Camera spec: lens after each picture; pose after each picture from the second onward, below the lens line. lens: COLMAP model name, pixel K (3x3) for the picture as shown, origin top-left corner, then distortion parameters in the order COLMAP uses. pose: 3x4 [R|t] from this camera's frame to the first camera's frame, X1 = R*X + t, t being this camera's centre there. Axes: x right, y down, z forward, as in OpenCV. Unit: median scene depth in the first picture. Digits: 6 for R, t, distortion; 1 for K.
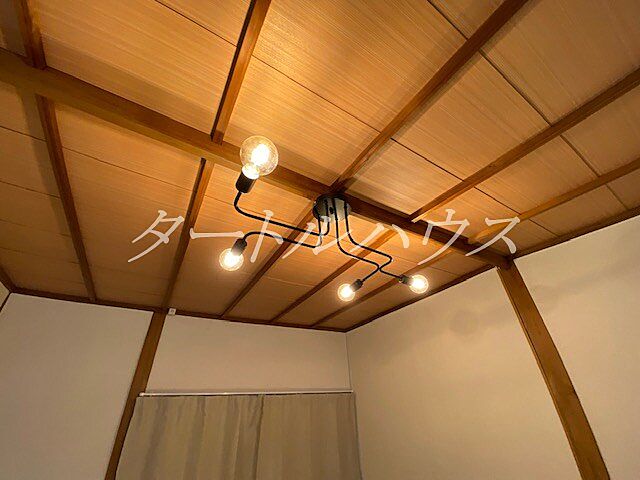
lens RADIAL K [[257.8, 0, 320.6], [0, 257.8, 240.5], [0, 0, 1]] dist [-0.007209, -0.000601]
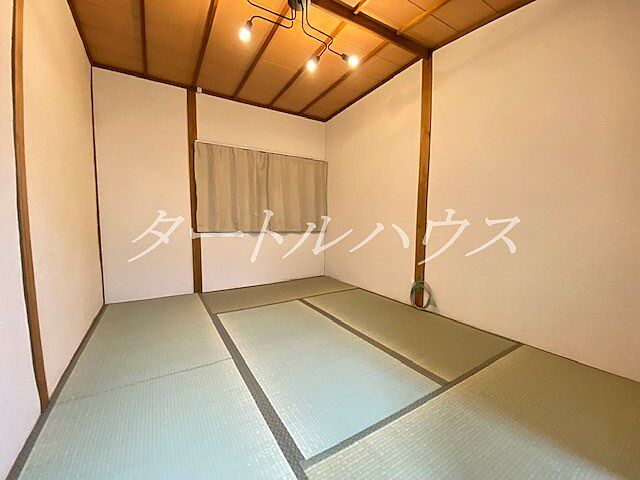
lens RADIAL K [[257.8, 0, 320.1], [0, 257.8, 242.9], [0, 0, 1]] dist [-0.007209, -0.000601]
pose [[0.999303, 0.033894, 0.015665, 0.106531], [-0.036420, 0.792247, 0.609112, 0.058370], [0.008235, -0.609258, 0.792929, -0.682112]]
